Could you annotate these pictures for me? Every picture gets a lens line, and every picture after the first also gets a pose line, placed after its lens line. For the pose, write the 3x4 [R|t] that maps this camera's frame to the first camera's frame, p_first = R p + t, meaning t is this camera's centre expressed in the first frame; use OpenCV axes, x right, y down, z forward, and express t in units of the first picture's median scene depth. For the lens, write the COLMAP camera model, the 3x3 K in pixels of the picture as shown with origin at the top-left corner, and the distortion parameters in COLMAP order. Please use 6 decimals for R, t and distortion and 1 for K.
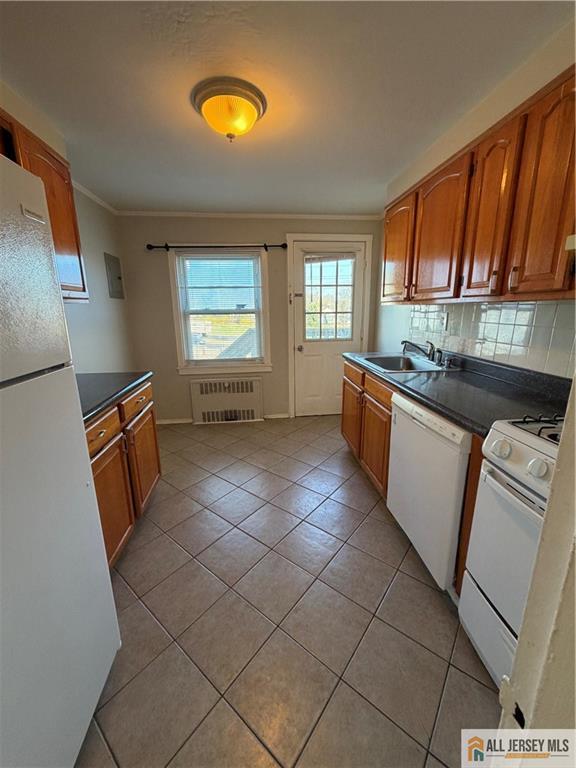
lens RADIAL K [[307.8, 0, 288.1], [0, 307.8, 383.0], [0, 0, 1]] dist [0.002378, 0.000034]
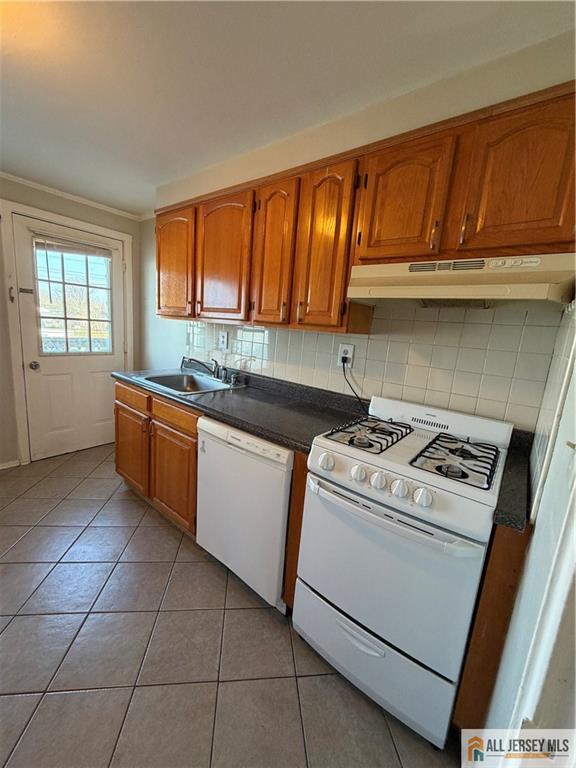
lens RADIAL K [[307.8, 0, 288.3], [0, 307.8, 382.4], [0, 0, 1]] dist [0.002378, 0.000034]
pose [[0.699717, -0.058608, 0.712012, -0.099970], [0.080122, 0.996780, 0.003309, -0.046768], [-0.709913, 0.054732, 0.702159, 0.135868]]
